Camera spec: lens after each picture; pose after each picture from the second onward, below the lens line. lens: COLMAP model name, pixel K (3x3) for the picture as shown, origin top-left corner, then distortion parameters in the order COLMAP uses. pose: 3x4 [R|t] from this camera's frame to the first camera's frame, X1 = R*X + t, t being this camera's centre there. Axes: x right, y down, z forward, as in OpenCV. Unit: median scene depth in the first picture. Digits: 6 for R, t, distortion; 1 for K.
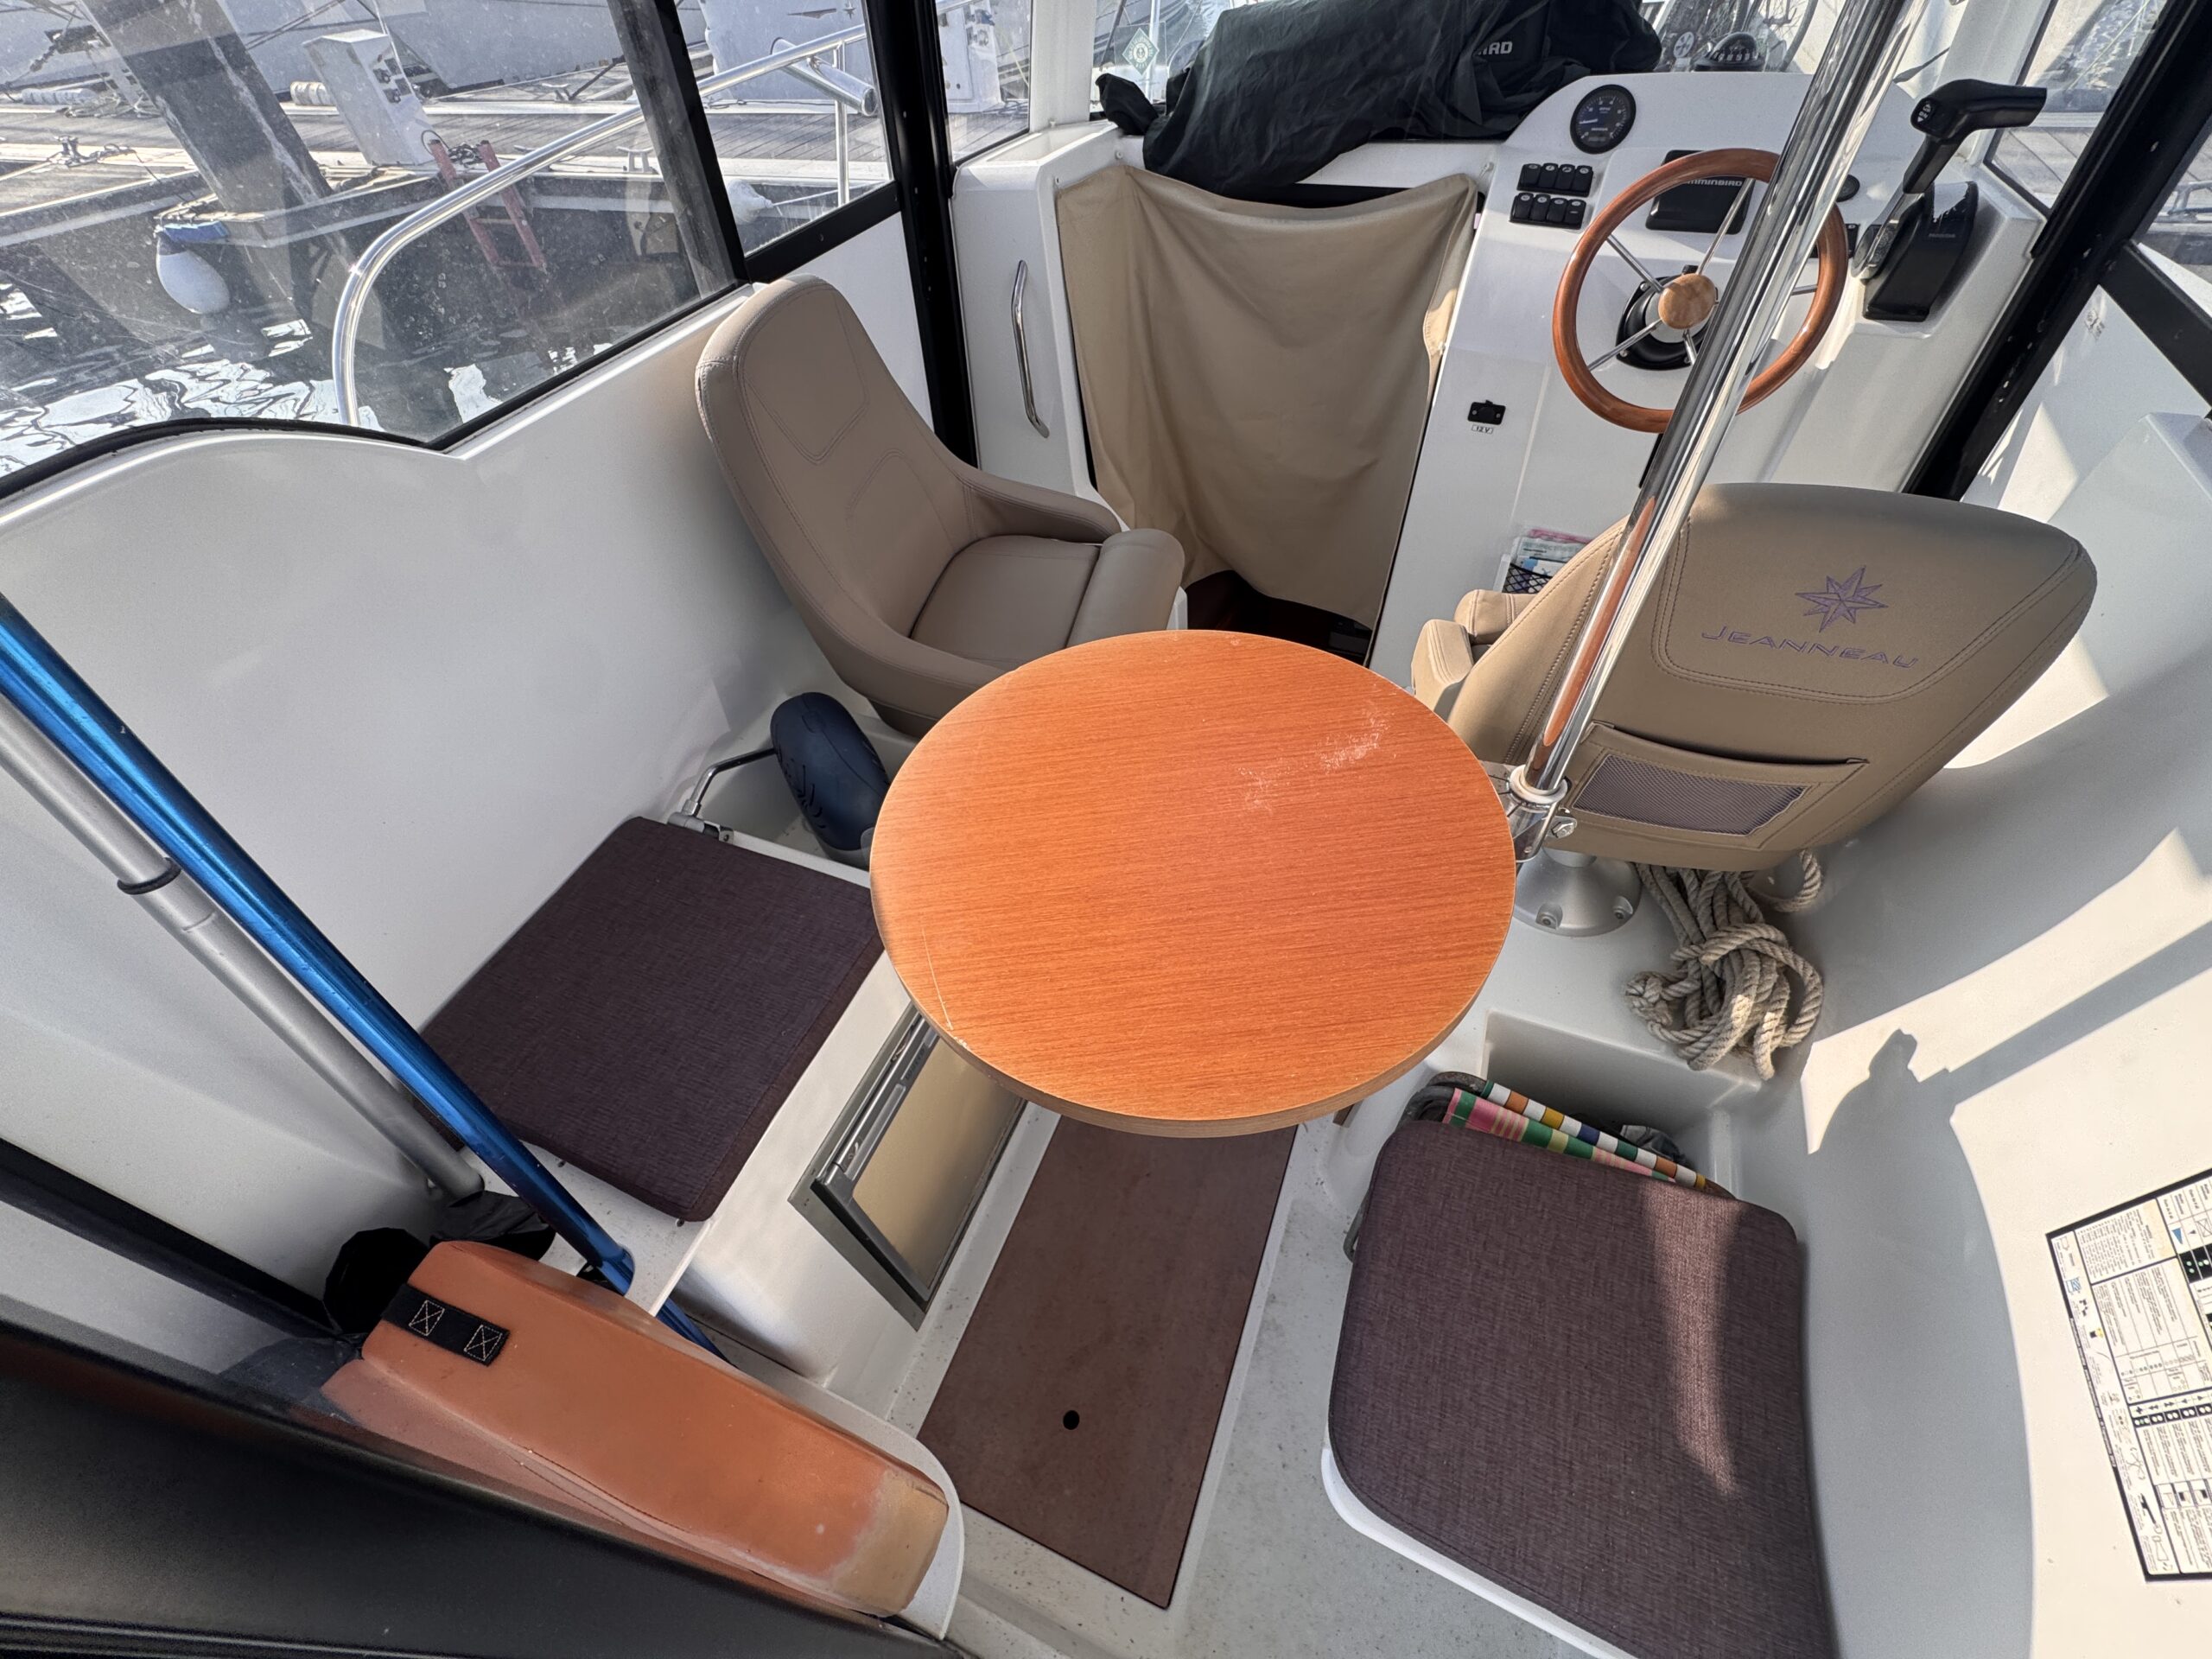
lens RADIAL K [[890.7, 0, 1104.9], [0, 890.7, 831.6], [0, 0, 1]] dist [-0.004703, 0.000217]
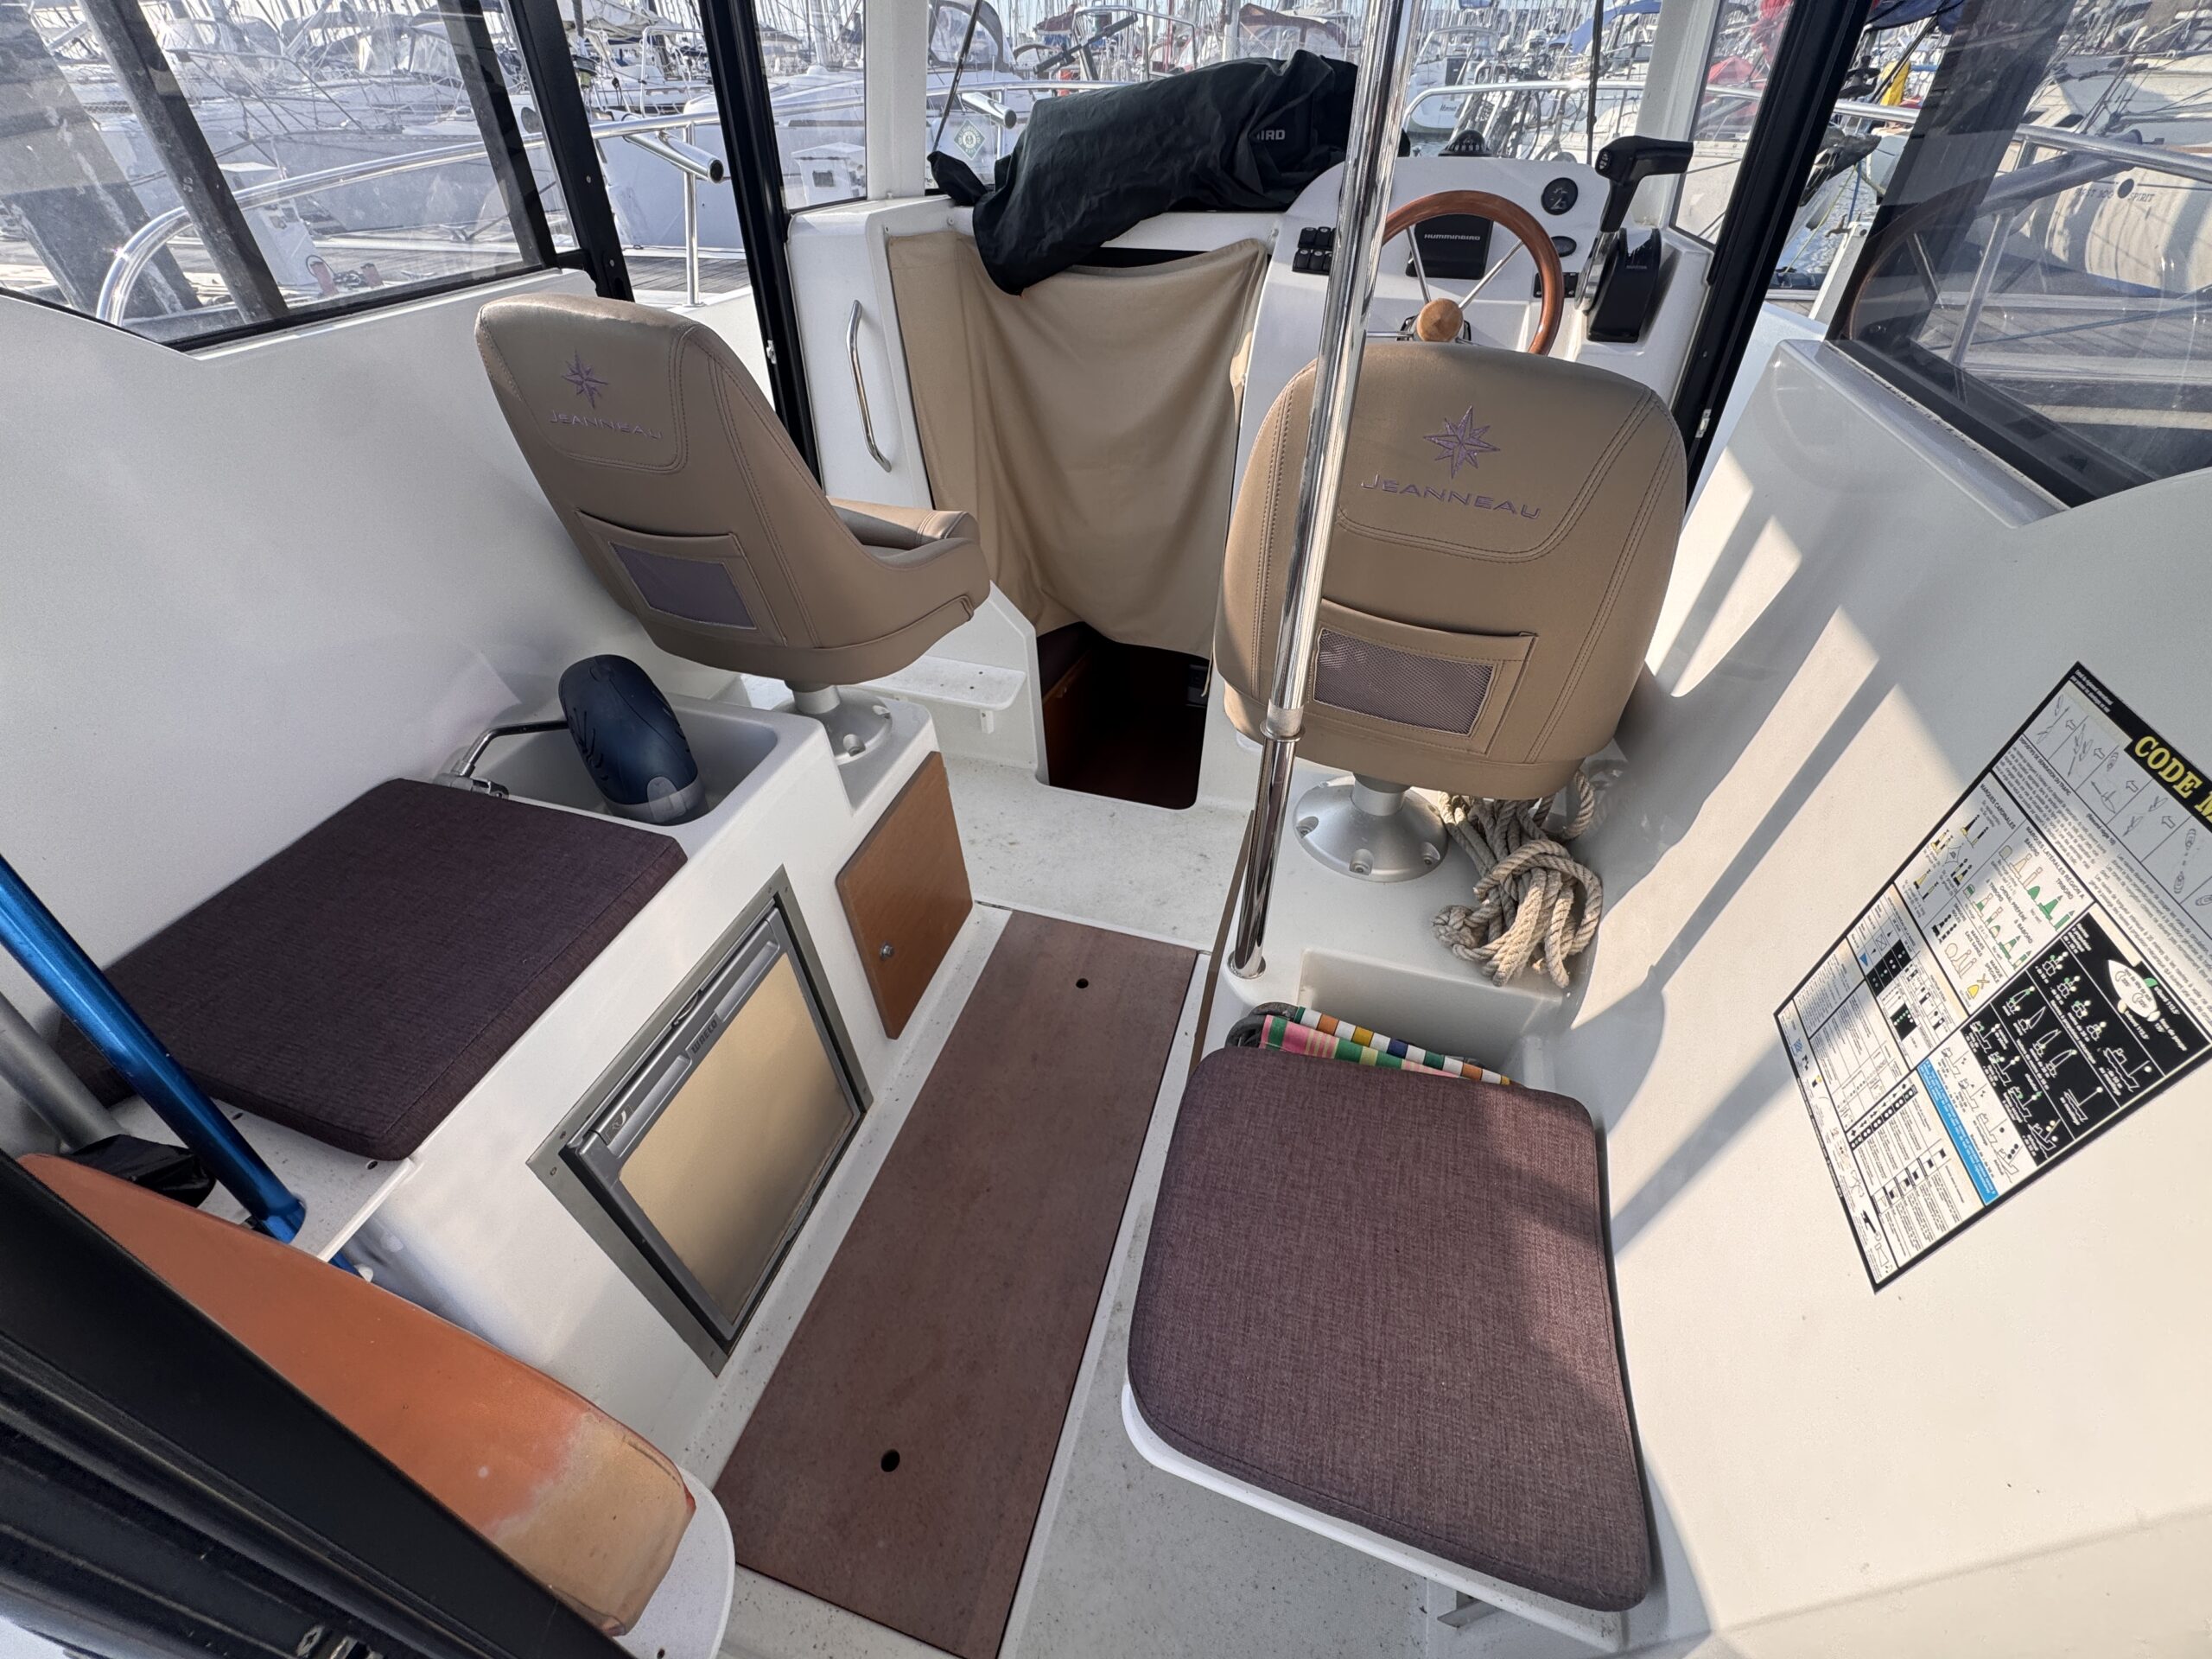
lens RADIAL K [[888.7, 0, 1111.2], [0, 888.7, 831.9], [0, 0, 1]] dist [0.001095, -0.002858]
pose [[0.994050, -0.023641, 0.106325, 0.109912], [0.038615, 0.989247, -0.141062, 0.195205], [-0.101847, 0.144328, 0.984275, 0.023847]]
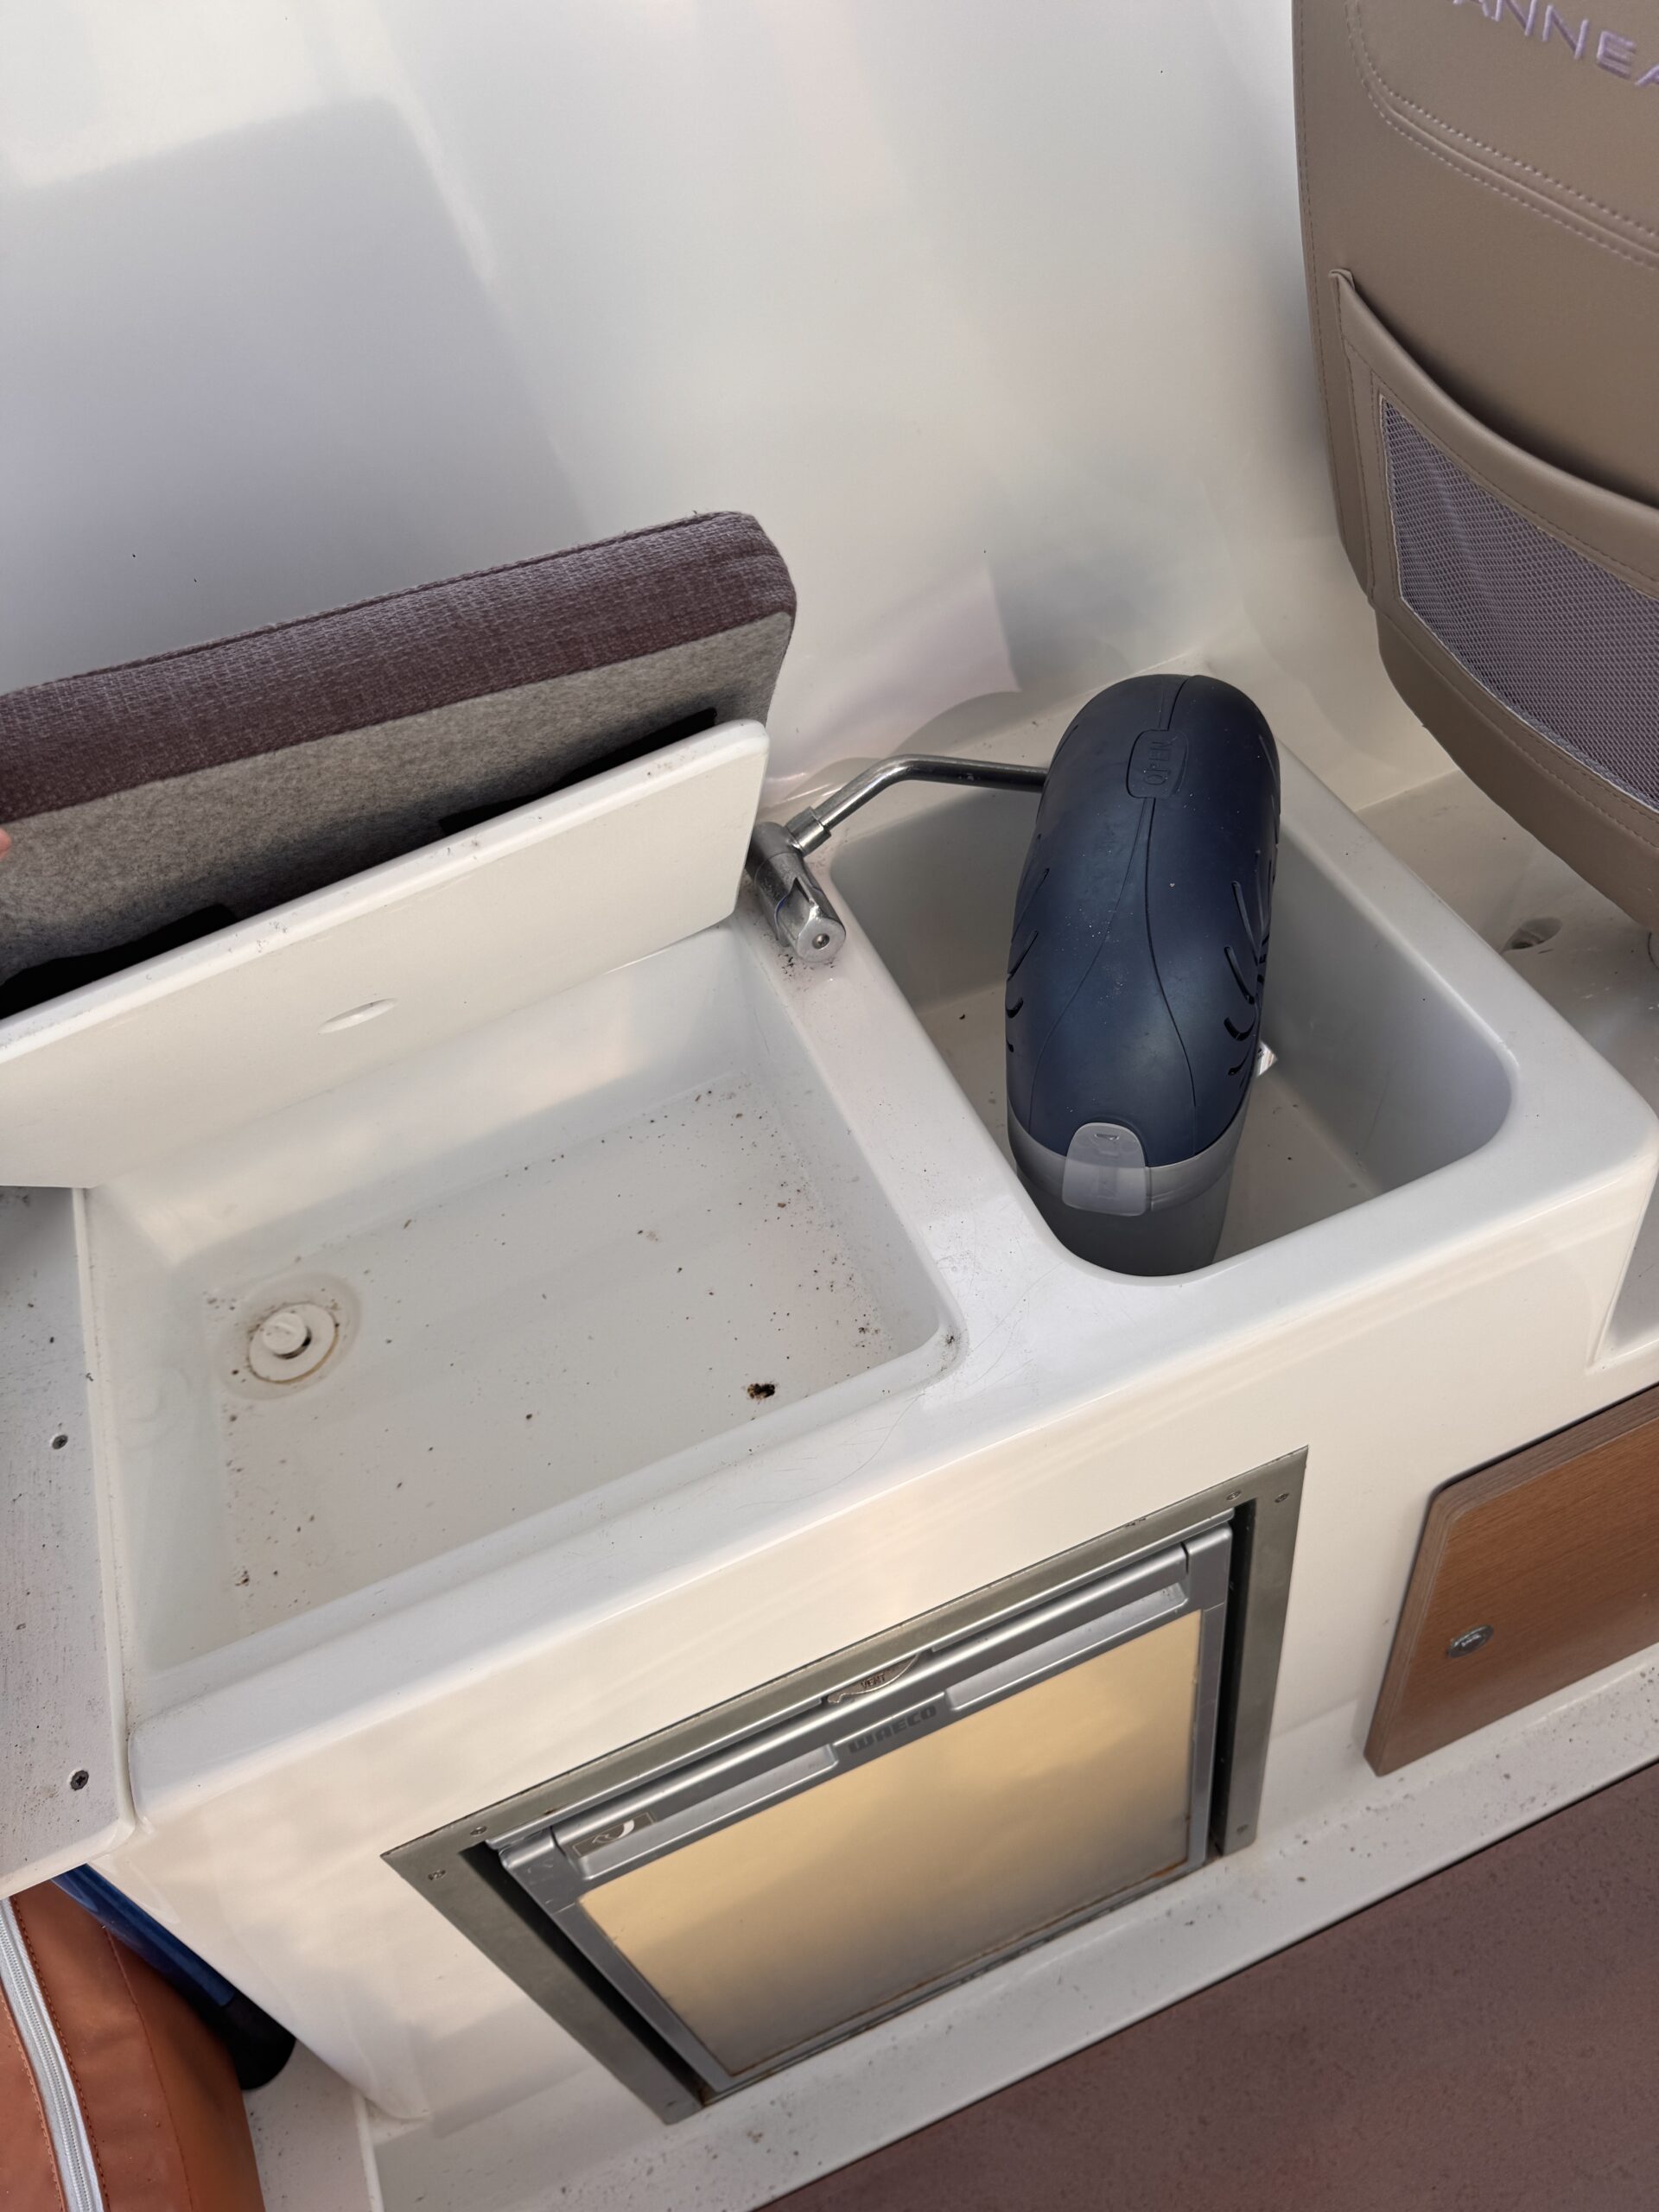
lens RADIAL K [[1548.9, 0, 829.5], [0, 1548.9, 1106.0], [0, 0, 1]] dist [0.088504, -0.058115]
pose [[0.688377, 0.537102, -0.487503, -0.053525], [-0.475497, 0.841679, 0.255889, -0.103590], [0.547759, 0.055658, 0.834783, 0.427694]]
